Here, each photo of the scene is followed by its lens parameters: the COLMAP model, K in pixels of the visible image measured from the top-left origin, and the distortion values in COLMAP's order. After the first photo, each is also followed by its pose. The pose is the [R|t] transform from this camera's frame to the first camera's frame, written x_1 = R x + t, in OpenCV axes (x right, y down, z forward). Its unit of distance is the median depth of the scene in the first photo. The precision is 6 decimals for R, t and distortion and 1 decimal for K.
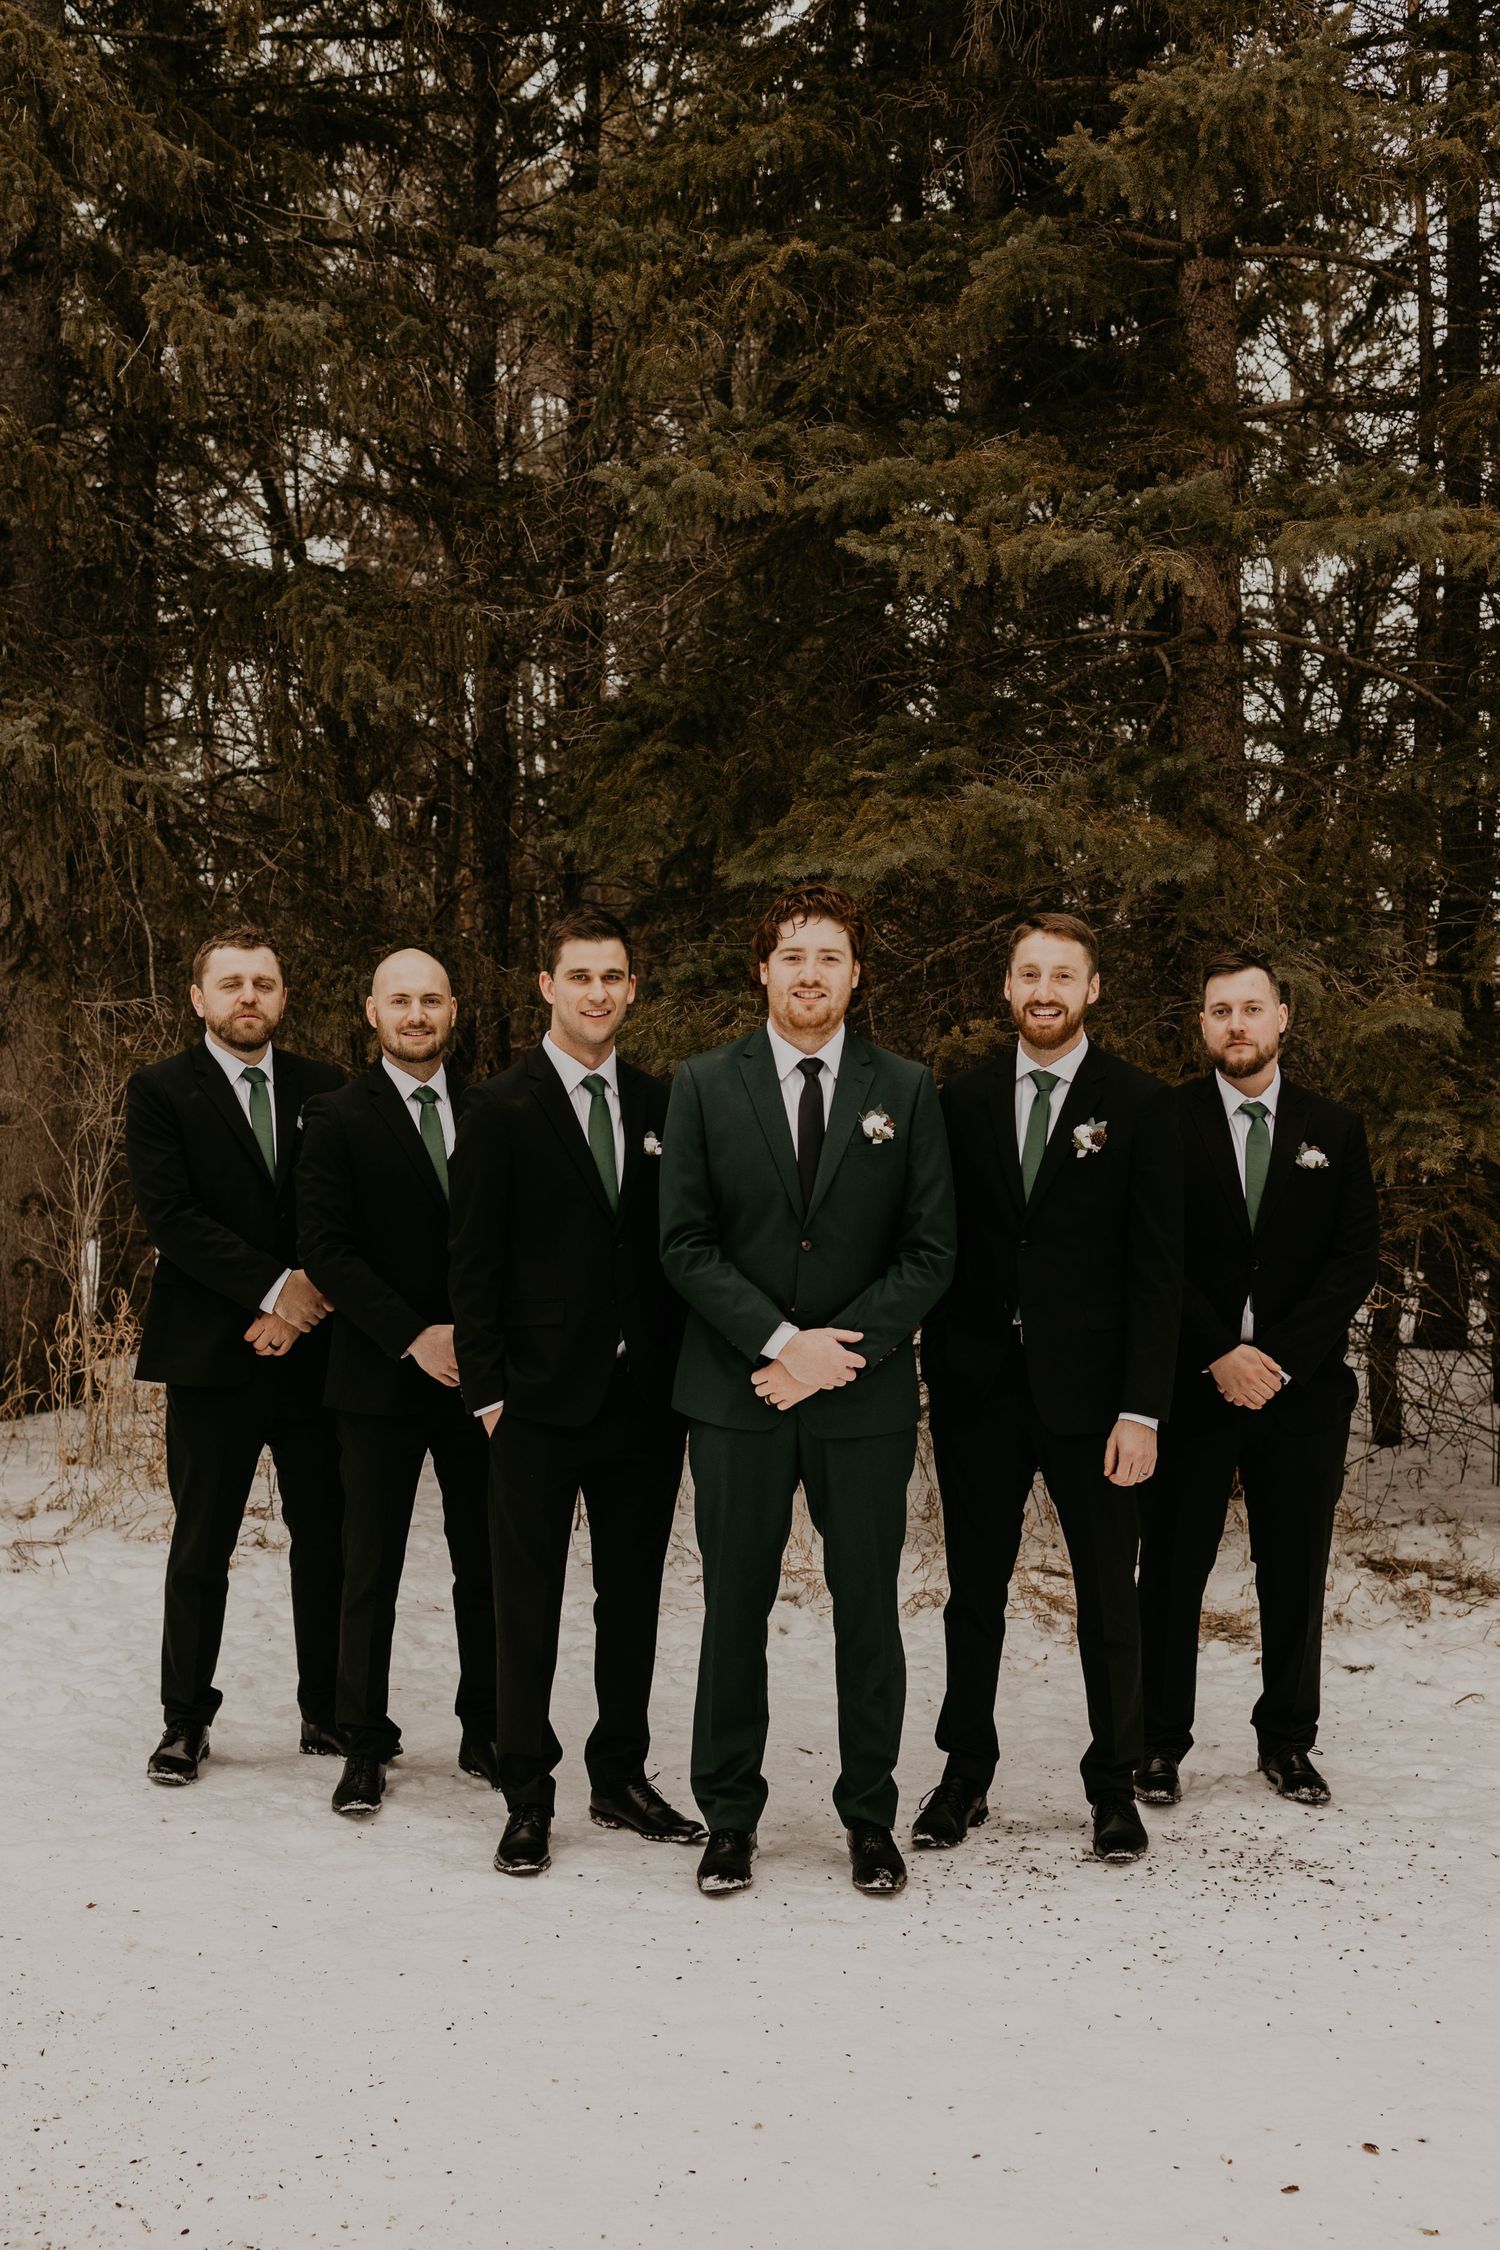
lens RADIAL K [[2352.2, 0, 688.6], [0, 2352.2, 1202.5], [0, 0, 1]] dist [0.036706, -0.040581]
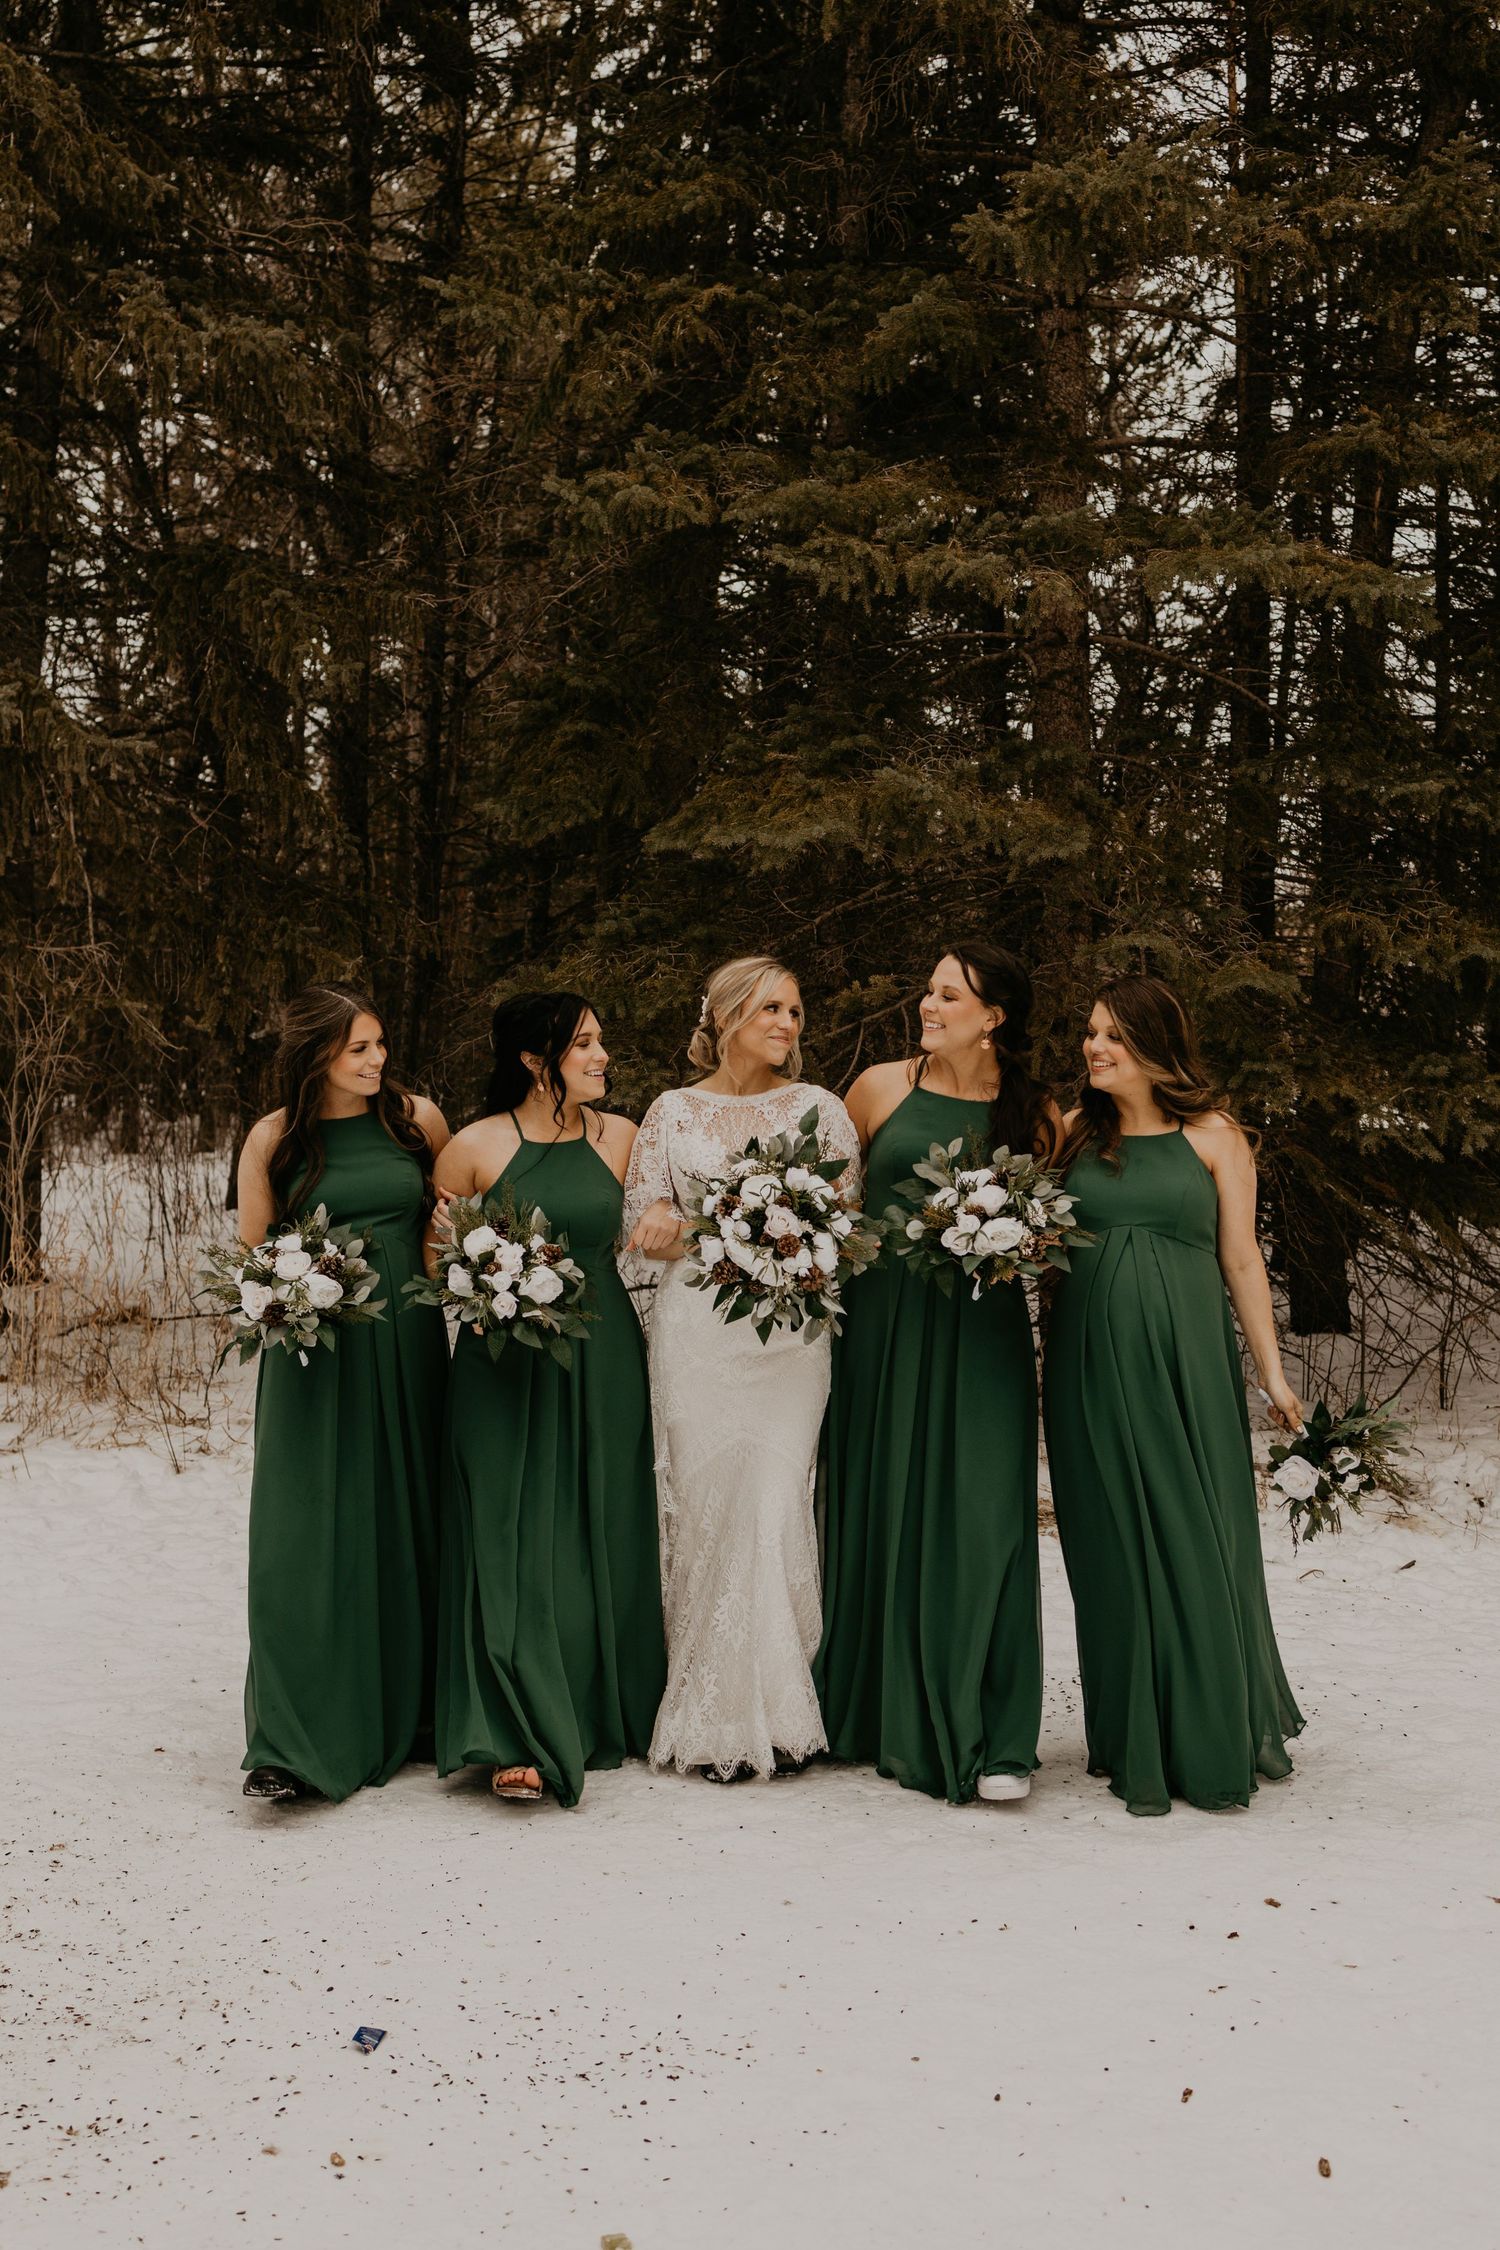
lens RADIAL K [[2296.9, 0, 666.9], [0, 2296.9, 1093.9], [0, 0, 1]] dist [-0.006221, 0.025620]
pose [[0.996381, 0.012259, 0.084109, -0.064389], [-0.010021, 0.999586, -0.026982, 0.008601], [-0.084405, 0.026042, 0.996091, -0.077501]]
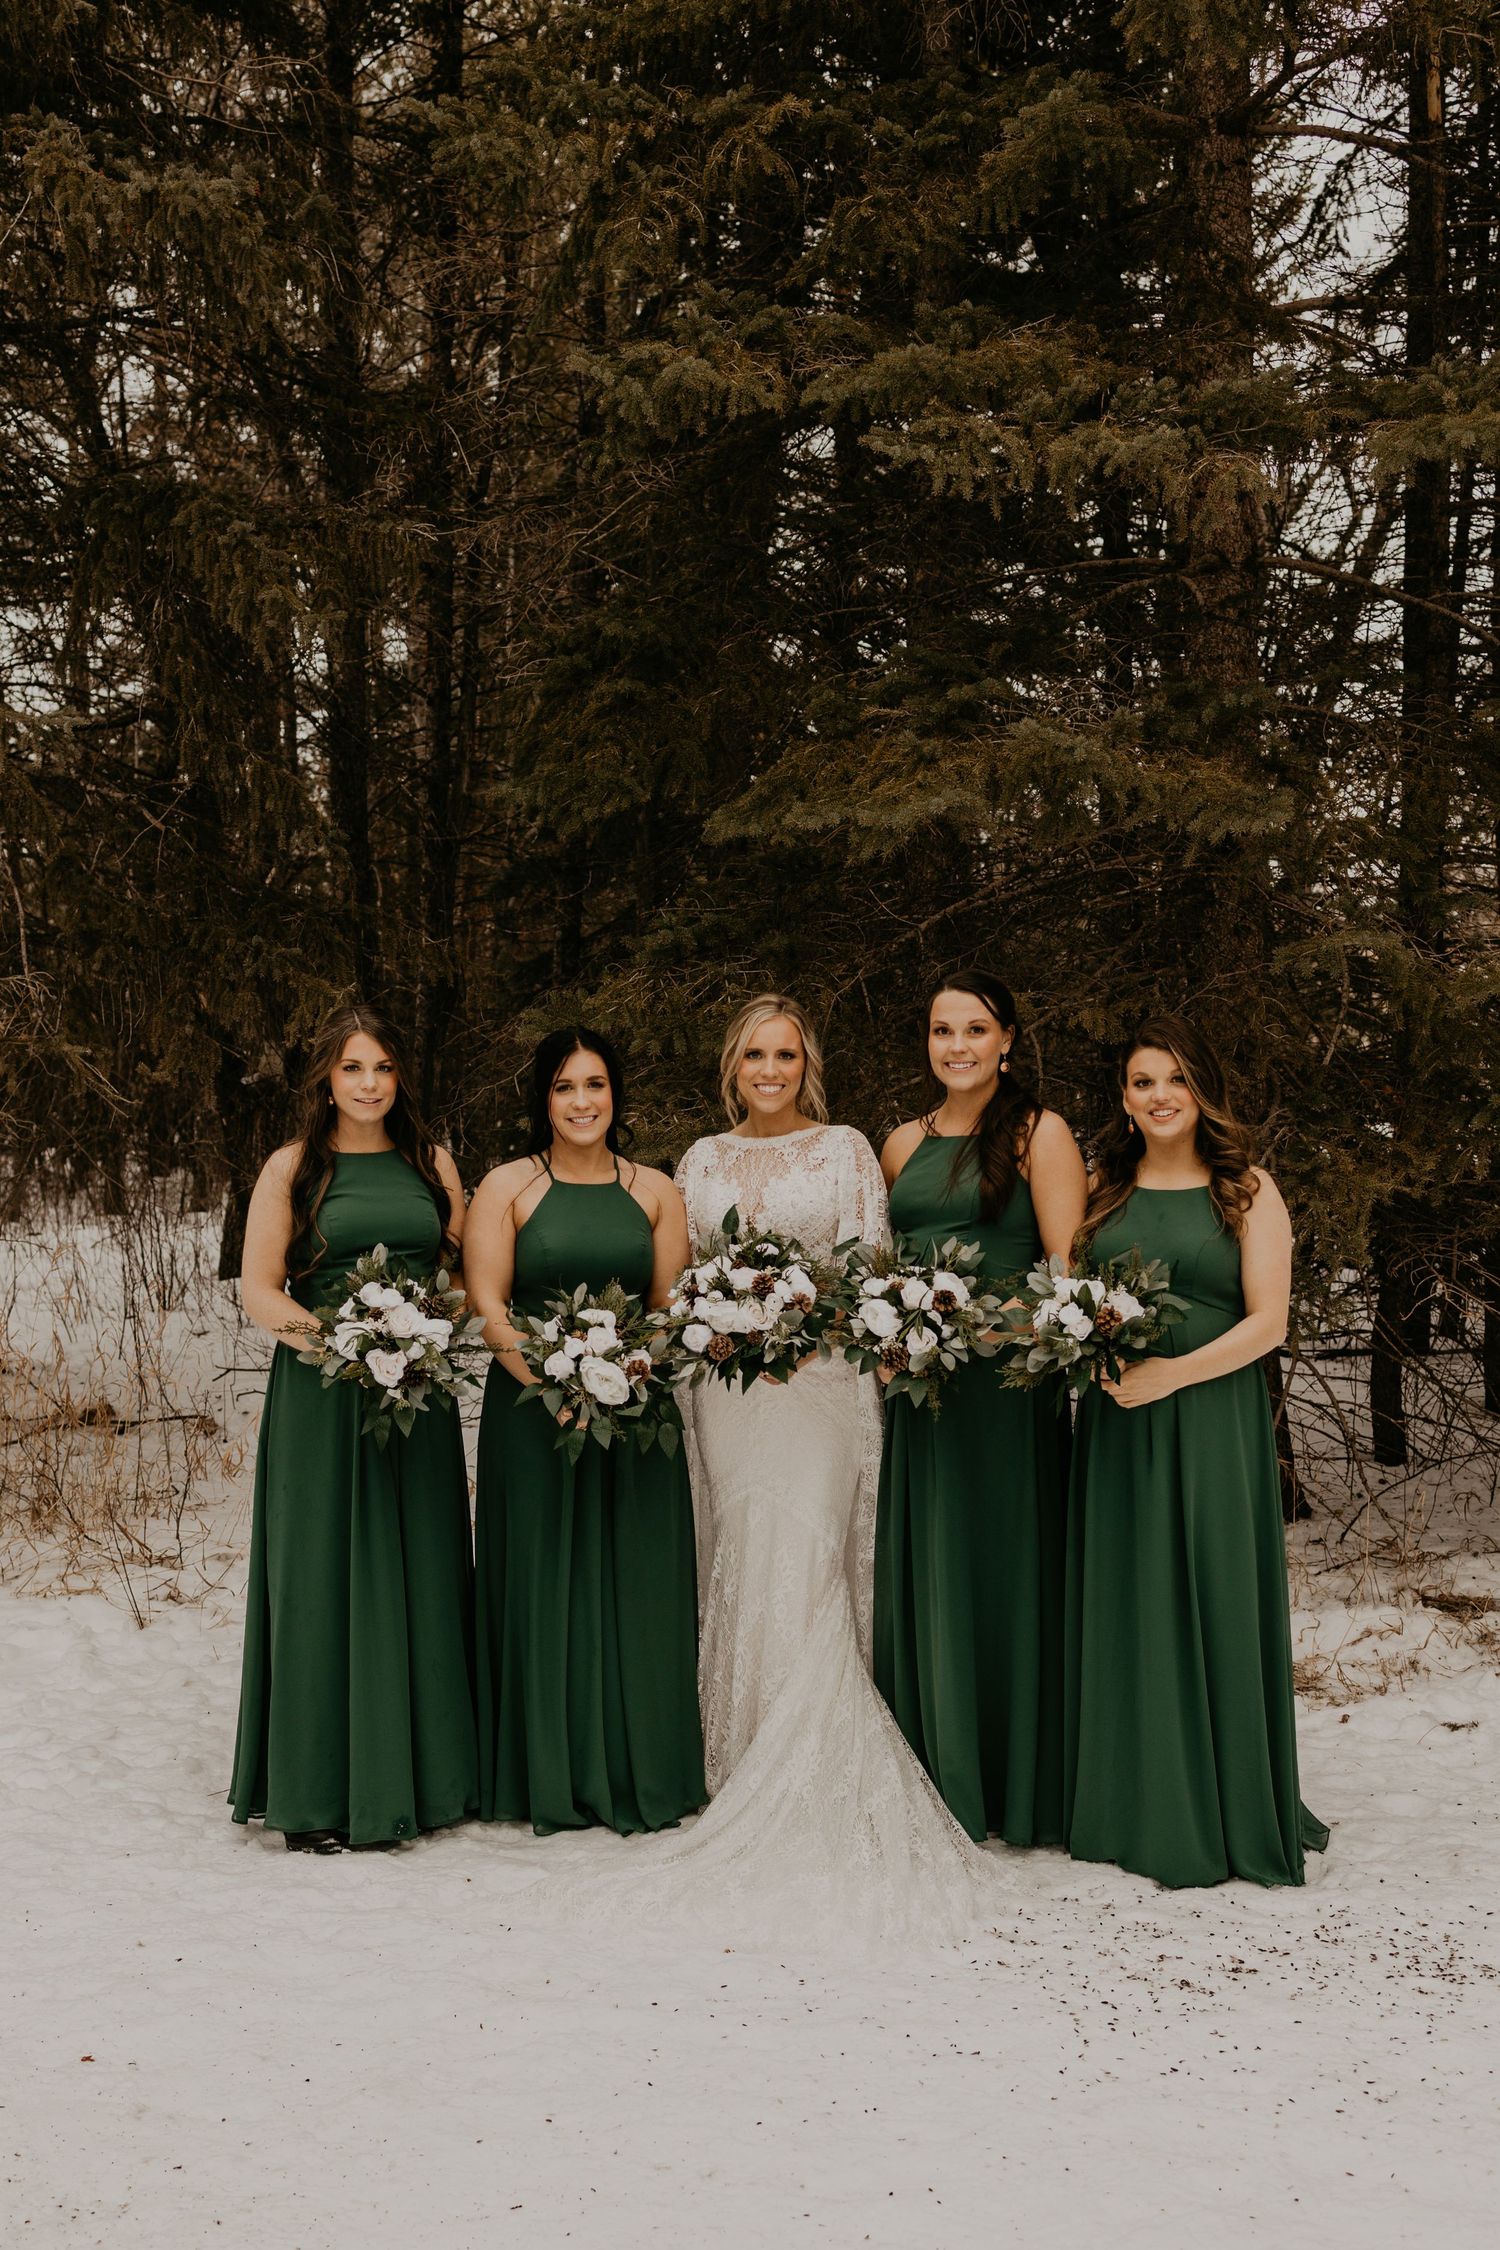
lens RADIAL K [[2490.2, 0, 627.4], [0, 2490.2, 1248.8], [0, 0, 1]] dist [0.027958, -0.026234]
pose [[0.998652, -0.009027, 0.051122, -0.062971], [0.008042, 0.999779, 0.019437, -0.001564], [-0.051287, -0.019000, 0.998503, 0.072977]]
